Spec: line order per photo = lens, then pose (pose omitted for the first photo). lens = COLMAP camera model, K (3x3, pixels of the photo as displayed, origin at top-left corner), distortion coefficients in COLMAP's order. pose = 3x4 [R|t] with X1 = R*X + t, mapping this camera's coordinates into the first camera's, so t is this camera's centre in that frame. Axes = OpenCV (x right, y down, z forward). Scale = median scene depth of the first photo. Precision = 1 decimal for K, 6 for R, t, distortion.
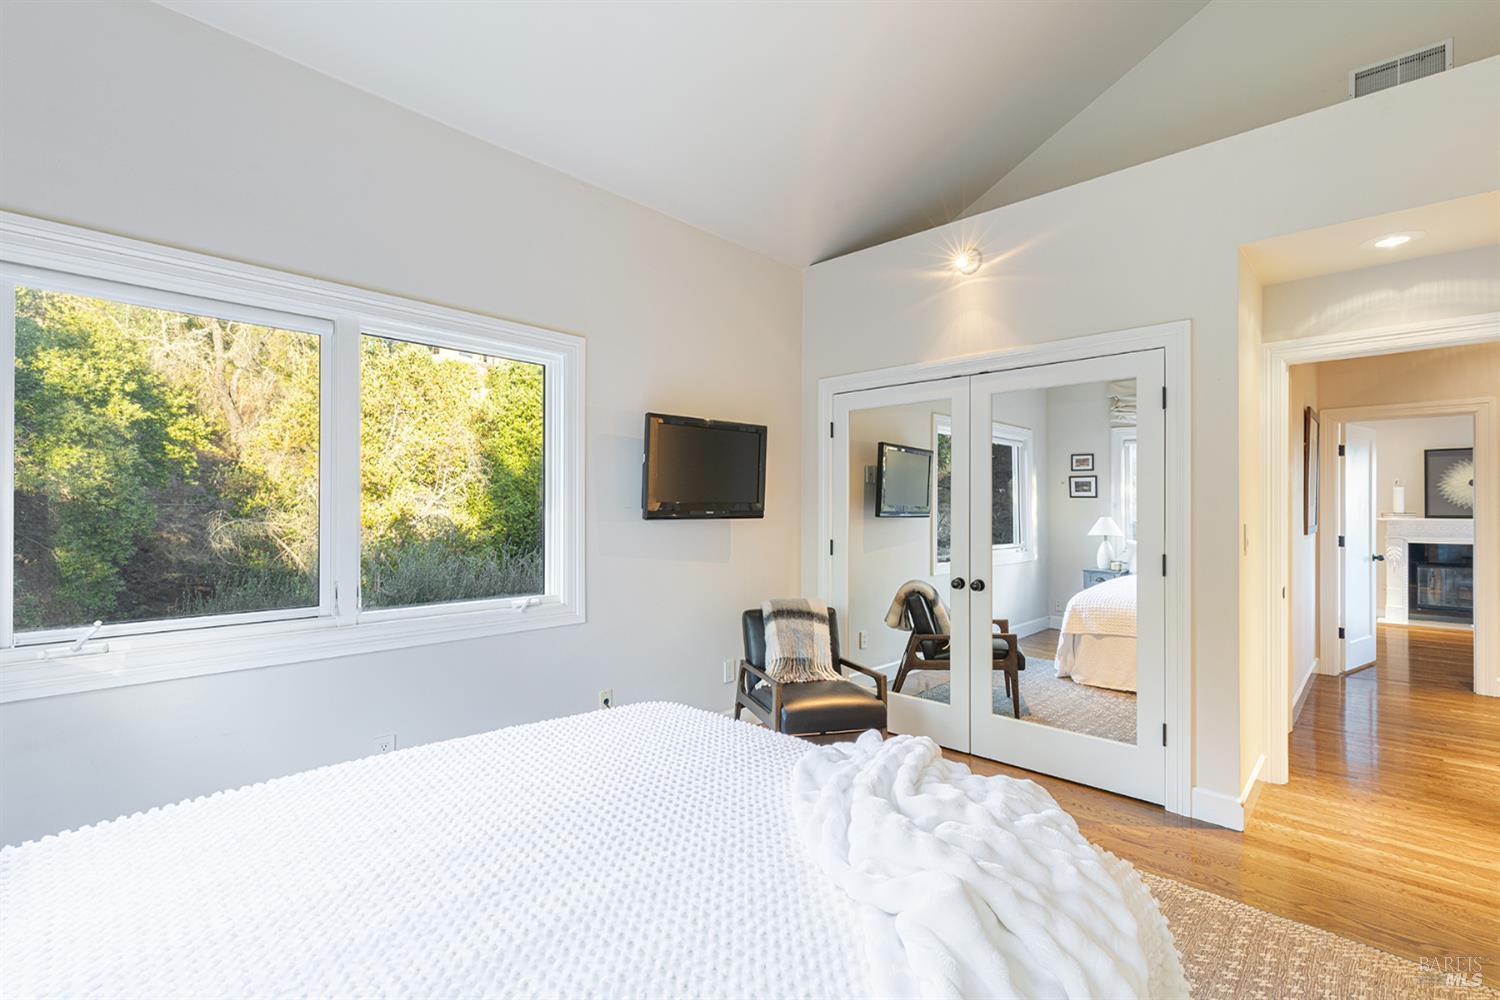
lens RADIAL K [[681.2, 0, 752.0], [0, 681.2, 504.0], [0, 0, 1]] dist [0.010863, 0.000130]
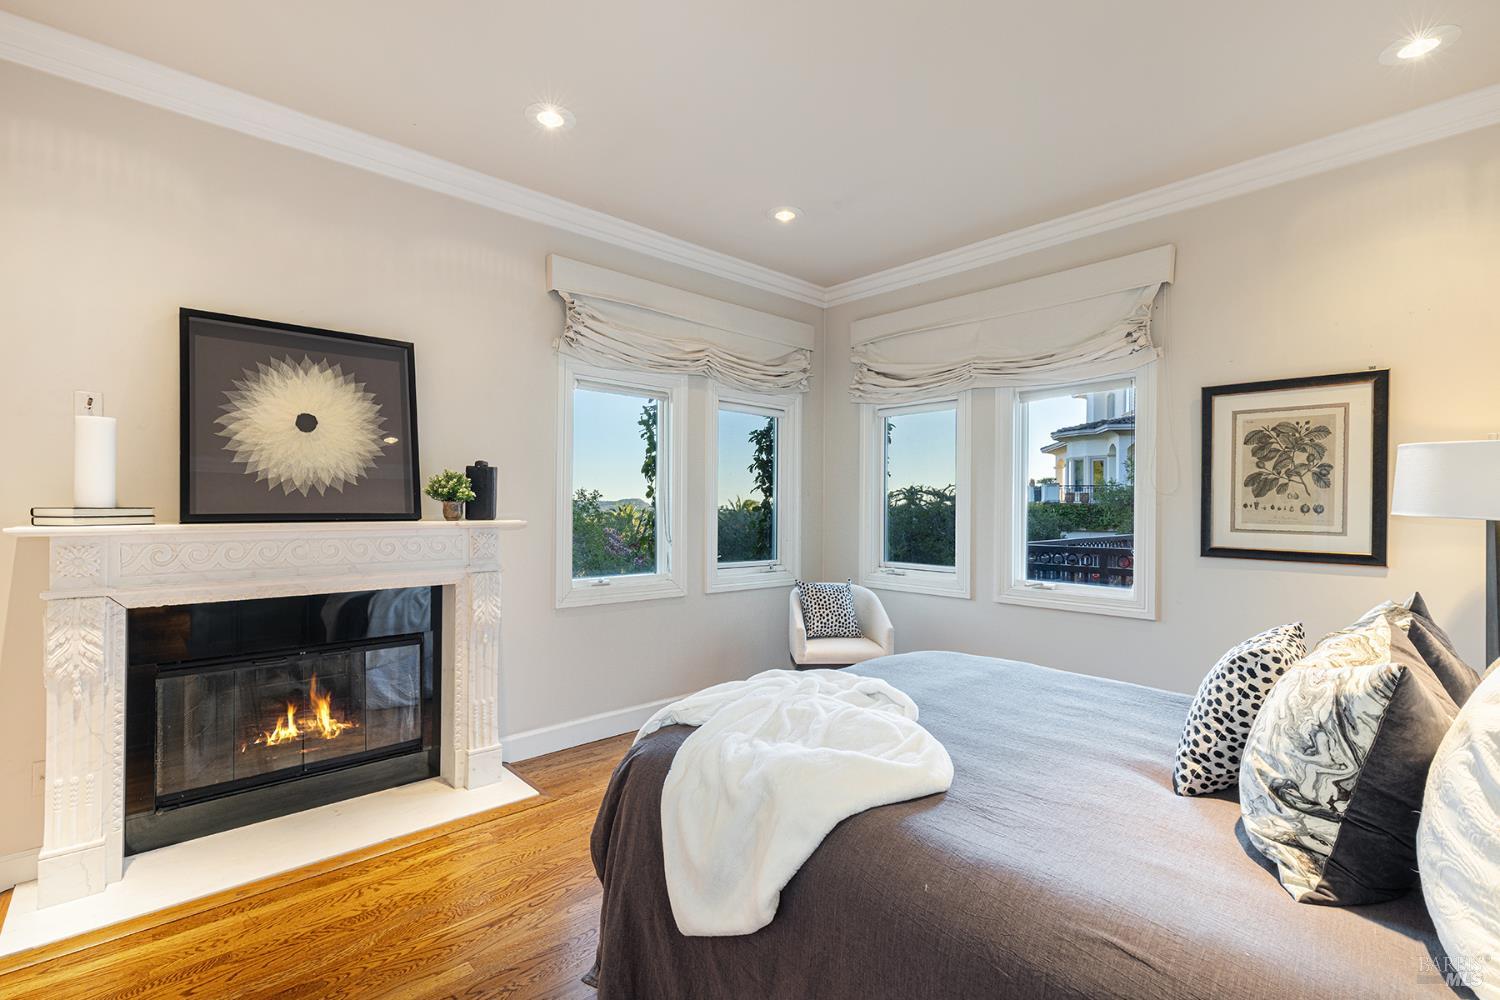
lens RADIAL K [[681.2, 0, 748.8], [0, 681.2, 498.7], [0, 0, 1]] dist [0.010863, 0.000130]
pose [[0.096285, 0.010626, 0.995297, 0.686053], [-0.009521, 0.999907, -0.009755, 0.009708], [-0.995308, -0.008537, 0.096377, 0.706703]]
